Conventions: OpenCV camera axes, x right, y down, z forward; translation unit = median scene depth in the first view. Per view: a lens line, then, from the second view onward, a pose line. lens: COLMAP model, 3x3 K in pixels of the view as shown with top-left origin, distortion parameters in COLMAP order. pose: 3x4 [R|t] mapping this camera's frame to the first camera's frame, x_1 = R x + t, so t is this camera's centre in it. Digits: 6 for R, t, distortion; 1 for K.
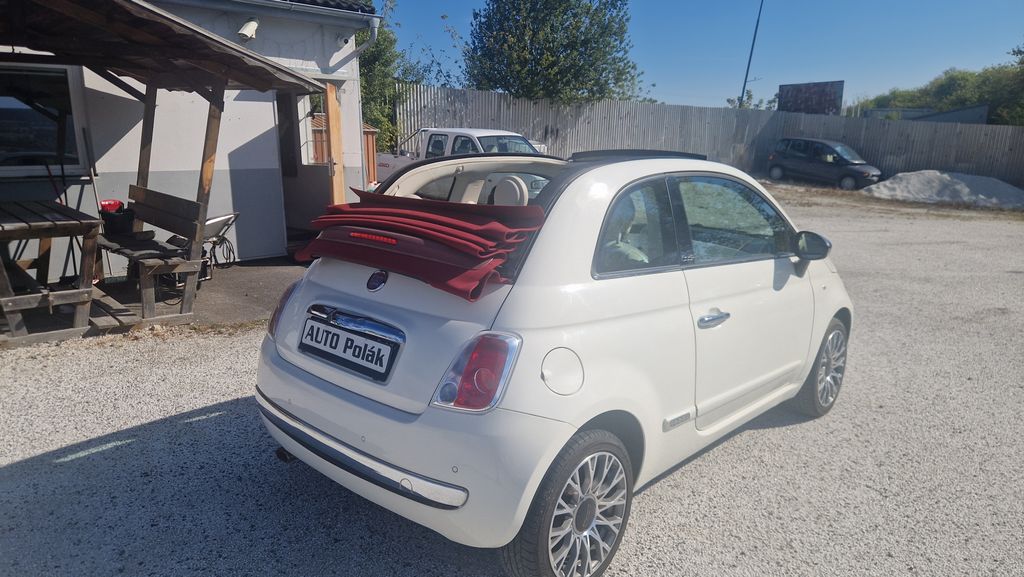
lens RADIAL K [[694.7, 0, 498.1], [0, 694.7, 262.8], [0, 0, 1]] dist [0.079190, -0.071576]
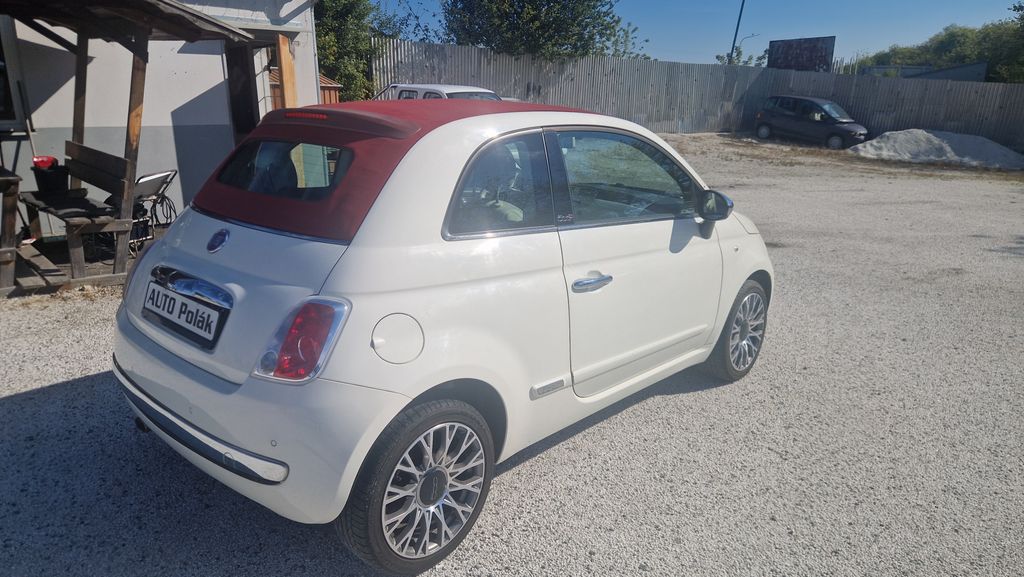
lens RADIAL K [[694.7, 0, 498.1], [0, 694.7, 262.8], [0, 0, 1]] dist [0.079190, -0.071576]
pose [[0.999998, 0.001849, 0.001165, 0.066739], [-0.001912, 0.998377, 0.056912, 0.000152], [-0.001058, -0.056914, 0.998379, 0.021115]]
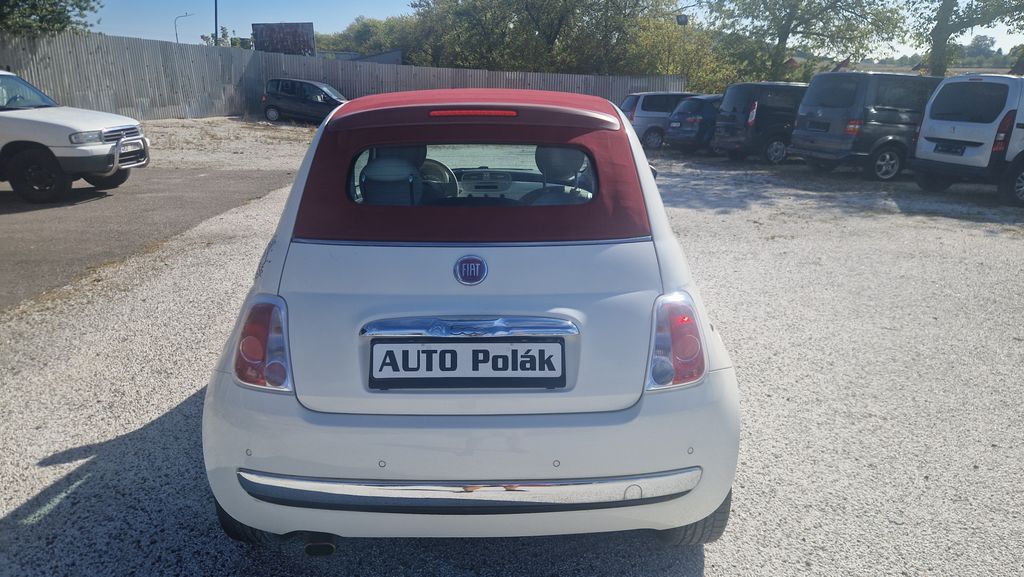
lens RADIAL K [[694.7, 0, 498.1], [0, 694.7, 262.8], [0, 0, 1]] dist [0.079190, -0.071576]
pose [[0.719969, -0.187506, 0.668196, -0.221689], [0.133474, 0.982247, 0.131818, -0.026016], [-0.681050, -0.005718, 0.732215, 0.142468]]
